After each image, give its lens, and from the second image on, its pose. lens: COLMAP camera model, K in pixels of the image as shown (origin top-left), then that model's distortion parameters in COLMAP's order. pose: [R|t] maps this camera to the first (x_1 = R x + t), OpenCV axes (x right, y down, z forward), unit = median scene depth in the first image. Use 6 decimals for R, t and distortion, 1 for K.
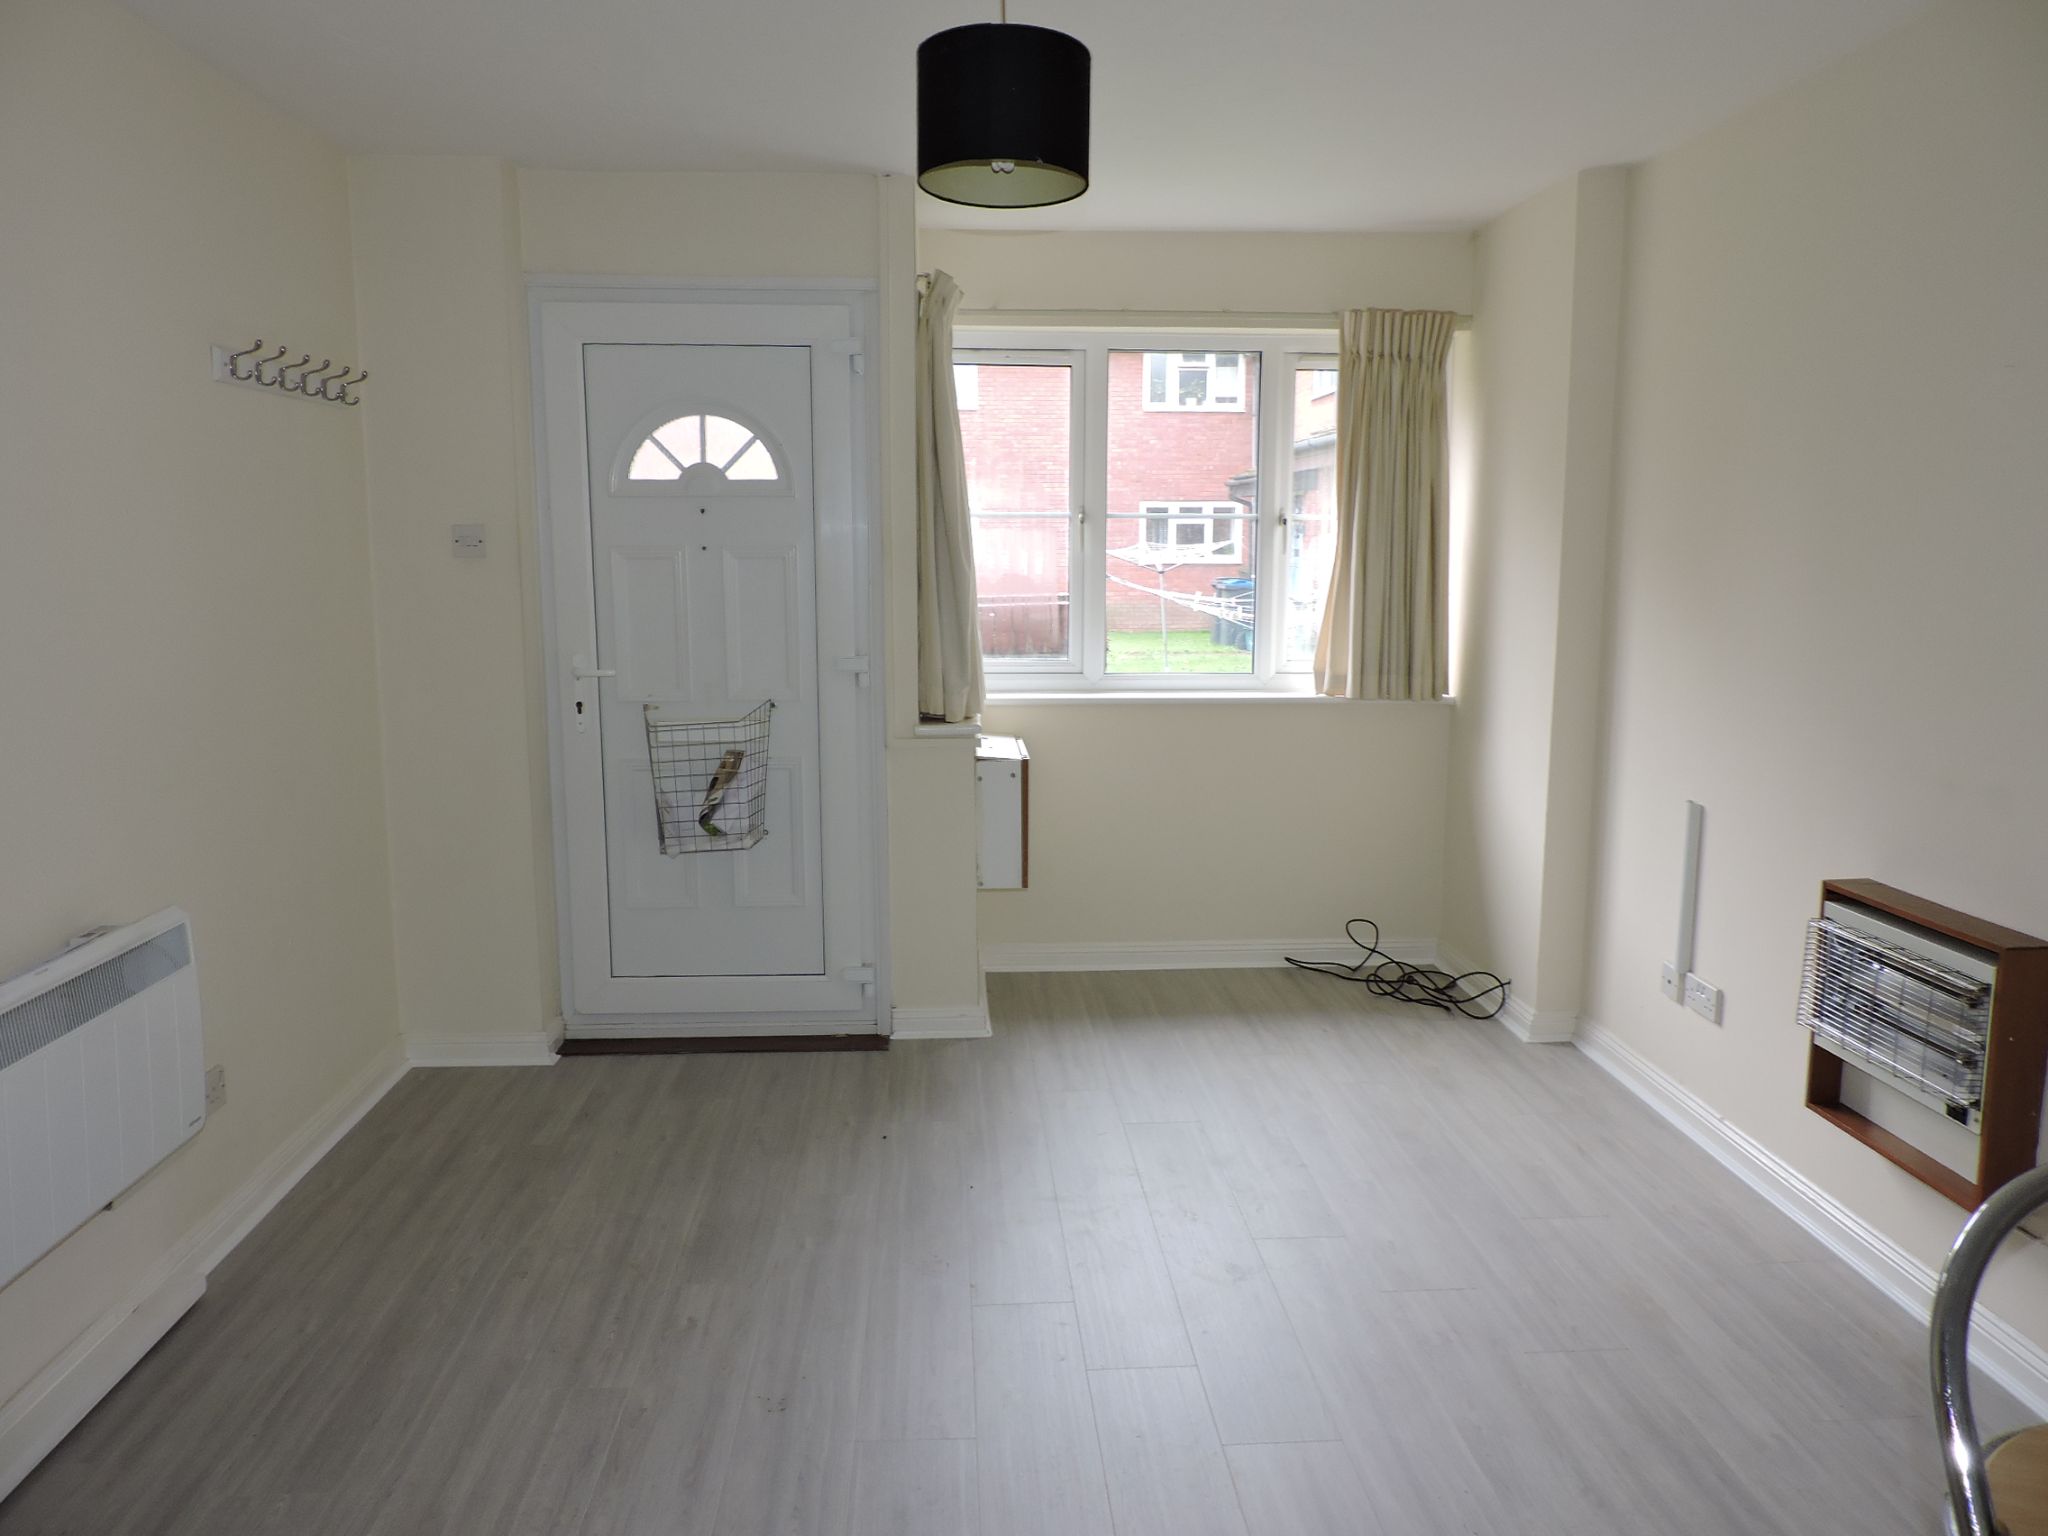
lens RADIAL K [[1452.2, 0, 1028.5], [0, 1452.2, 774.4], [0, 0, 1]] dist [-0.020760, -0.002433]
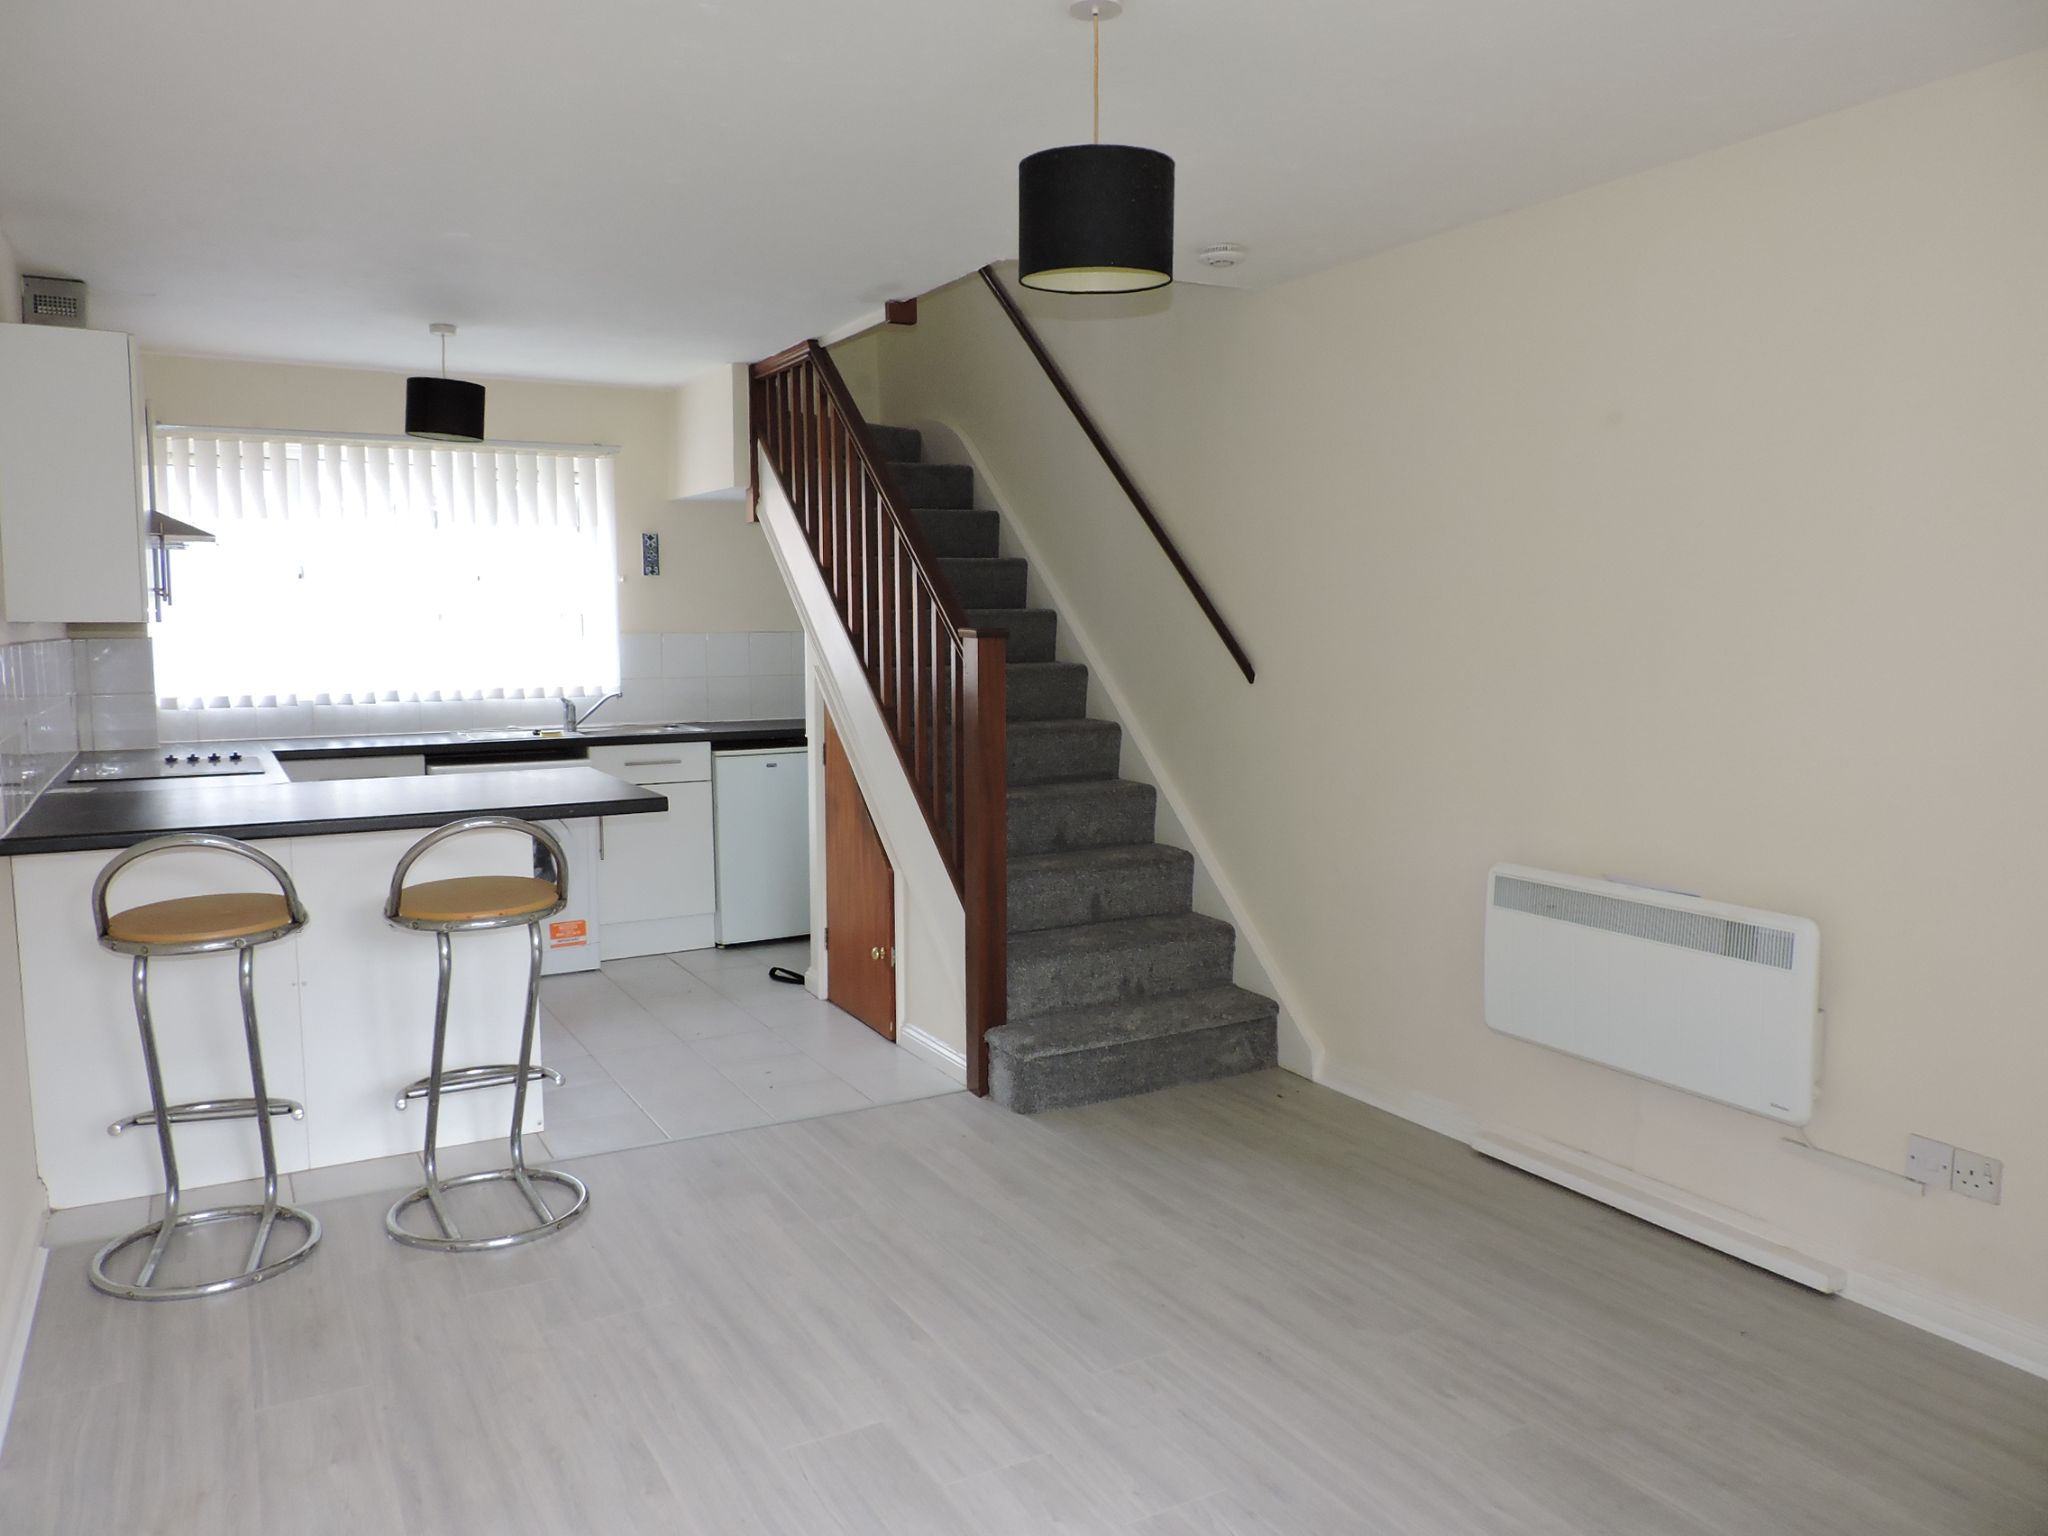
lens RADIAL K [[1452.2, 0, 1028.5], [0, 1452.2, 774.4], [0, 0, 1]] dist [-0.020760, -0.002433]
pose [[-0.898264, 0.047764, -0.436852, 0.473138], [-0.065968, 0.968156, 0.241500, -0.270253], [0.434476, 0.245749, -0.866509, 1.795343]]
